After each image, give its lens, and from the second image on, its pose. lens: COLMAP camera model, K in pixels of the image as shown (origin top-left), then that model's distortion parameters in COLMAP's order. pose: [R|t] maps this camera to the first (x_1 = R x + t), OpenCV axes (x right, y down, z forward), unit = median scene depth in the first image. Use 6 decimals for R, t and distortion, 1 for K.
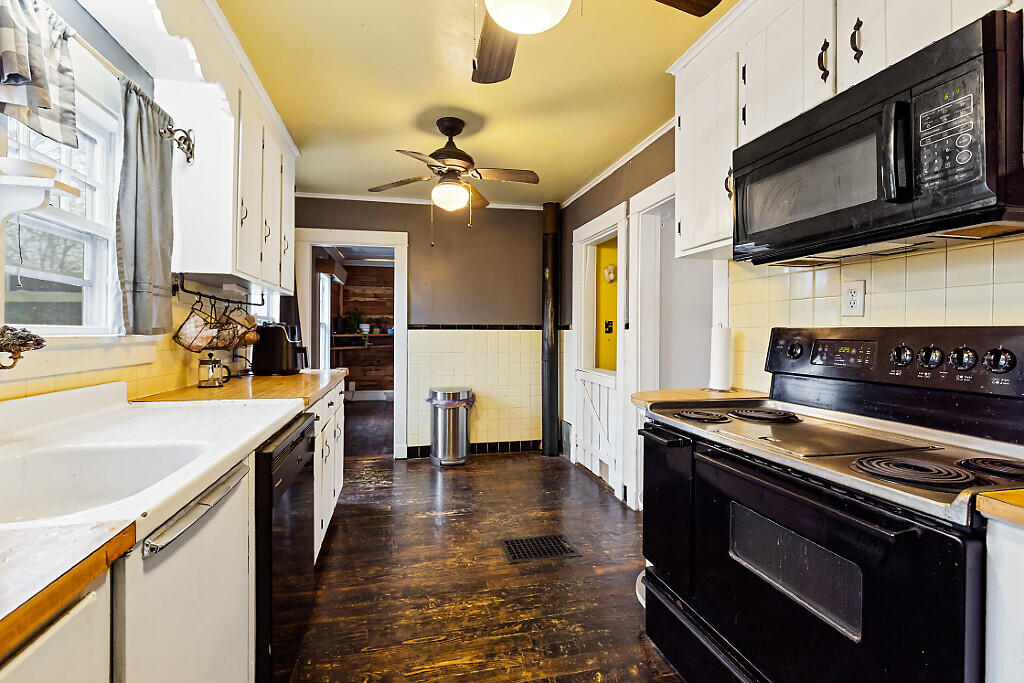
lens RADIAL K [[460.4, 0, 510.6], [0, 460.4, 329.3], [0, 0, 1]] dist [-0.000979, -0.000511]
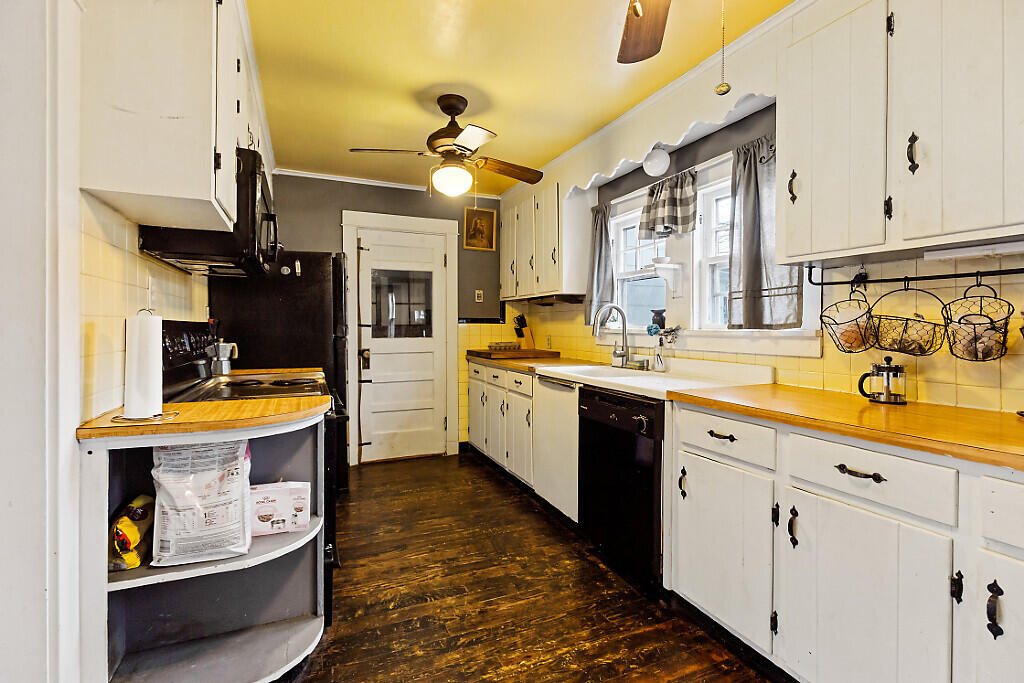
lens RADIAL K [[463.8, 0, 515.2], [0, 463.8, 337.9], [0, 0, 1]] dist [0.000940, -0.000824]
pose [[-0.983104, -0.004585, -0.182991, 0.083696], [-0.004528, 0.999989, -0.000731, 0.029847], [0.182993, 0.000110, -0.983114, 1.953652]]
